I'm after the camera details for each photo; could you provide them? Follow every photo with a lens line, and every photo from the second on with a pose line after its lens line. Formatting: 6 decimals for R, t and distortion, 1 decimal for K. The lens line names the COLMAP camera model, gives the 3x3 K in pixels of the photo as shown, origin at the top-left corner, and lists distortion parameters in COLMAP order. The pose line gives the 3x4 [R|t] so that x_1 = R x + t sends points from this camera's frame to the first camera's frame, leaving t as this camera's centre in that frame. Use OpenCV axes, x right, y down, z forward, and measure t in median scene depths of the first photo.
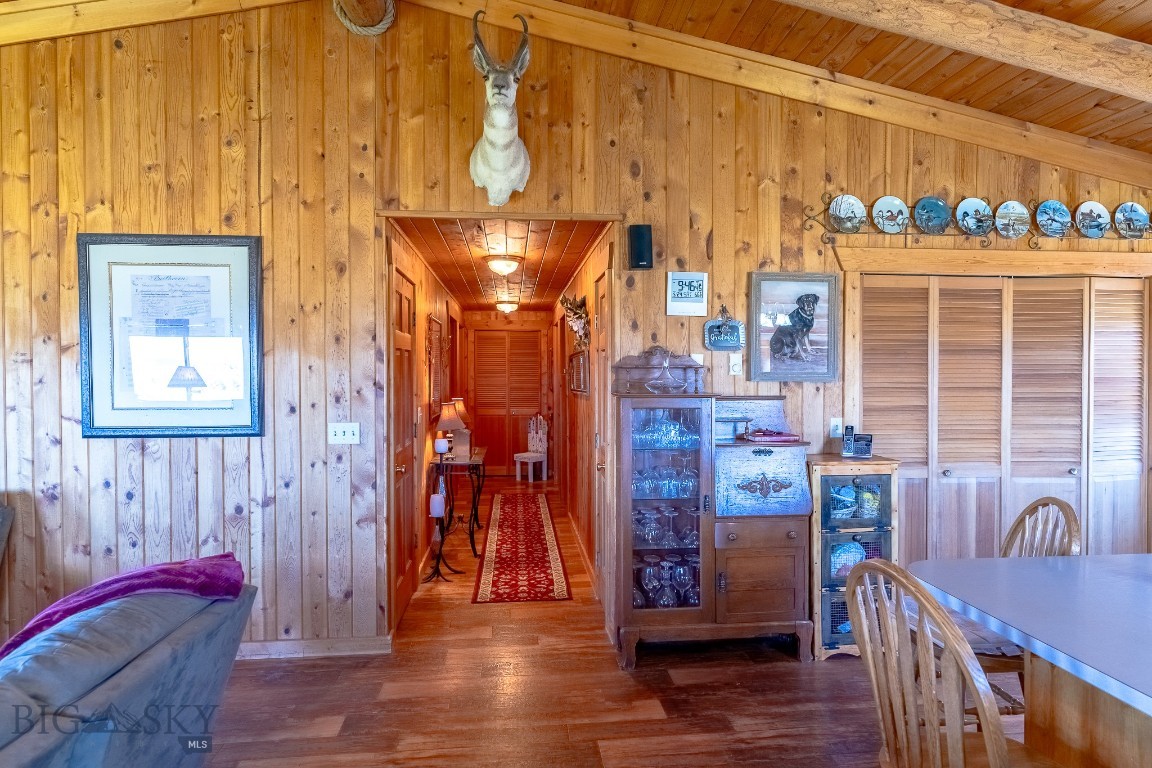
lens RADIAL K [[673.8, 0, 574.6], [0, 673.8, 381.7], [0, 0, 1]] dist [-0.000544, 0.005790]
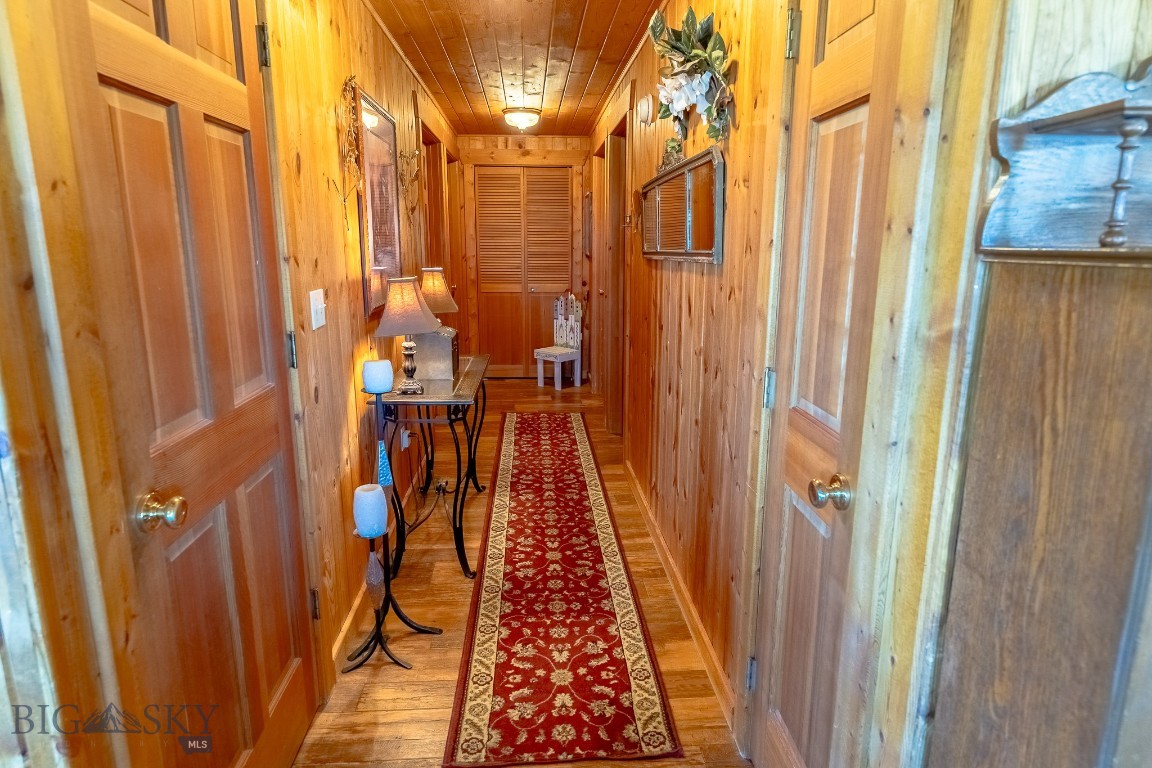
lens RADIAL K [[673.8, 0, 574.3], [0, 673.8, 386.6], [0, 0, 1]] dist [-0.000544, 0.005790]
pose [[0.999650, 0.009116, -0.024833, -0.045876], [-0.004038, 0.980330, 0.197323, 0.010652], [0.026143, -0.197153, 0.980024, 0.462442]]
